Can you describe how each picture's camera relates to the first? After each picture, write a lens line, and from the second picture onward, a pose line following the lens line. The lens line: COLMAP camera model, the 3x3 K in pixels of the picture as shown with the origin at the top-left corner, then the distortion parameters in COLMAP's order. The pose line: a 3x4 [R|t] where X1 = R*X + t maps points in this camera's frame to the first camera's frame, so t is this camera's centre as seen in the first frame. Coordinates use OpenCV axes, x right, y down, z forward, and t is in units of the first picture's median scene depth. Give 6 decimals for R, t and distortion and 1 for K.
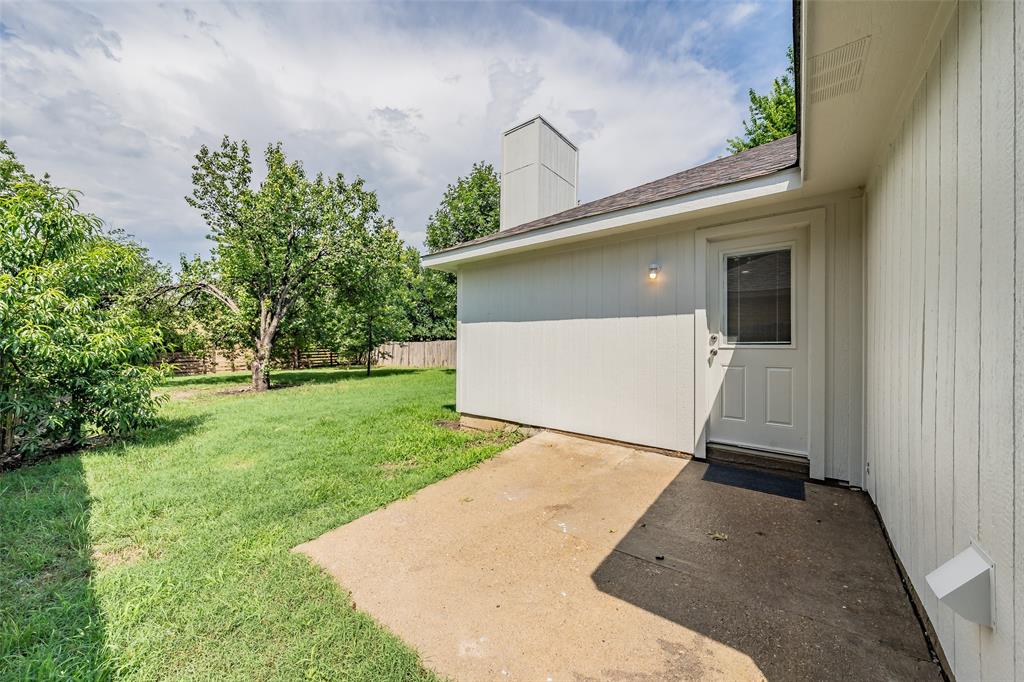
lens RADIAL K [[362.2, 0, 505.5], [0, 362.2, 343.2], [0, 0, 1]] dist [-0.001687, 0.000963]
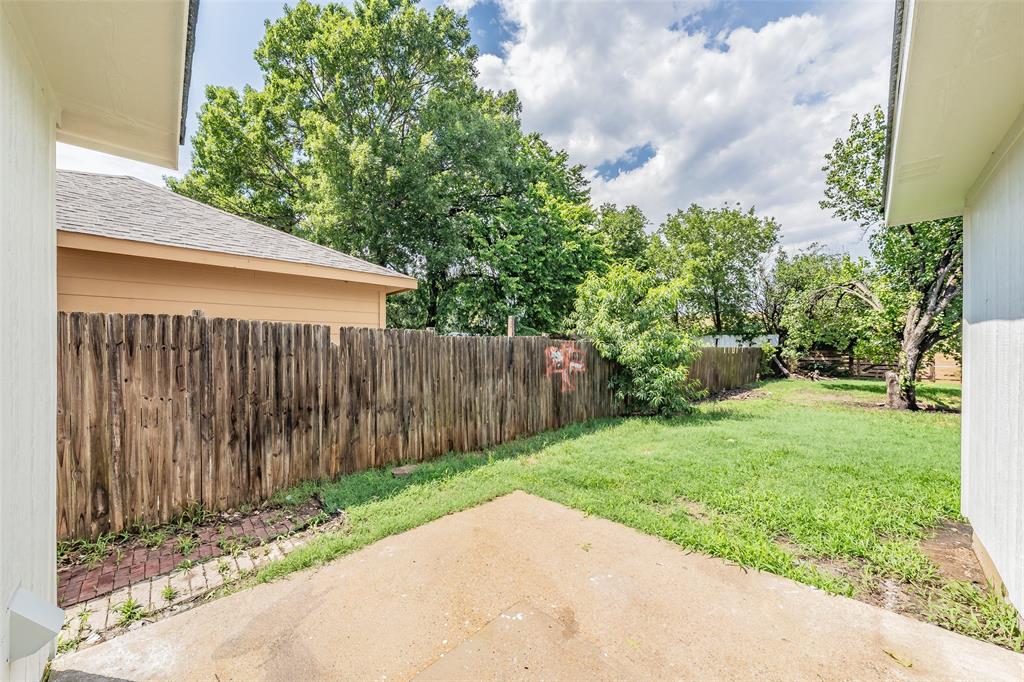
lens RADIAL K [[362.2, 0, 505.4], [0, 362.2, 342.1], [0, 0, 1]] dist [-0.001687, 0.000963]
pose [[-0.136084, 0.002272, -0.990695, 0.226826], [0.001963, 0.999996, 0.002023, -0.018299], [0.990695, -0.001669, -0.136088, 0.269011]]
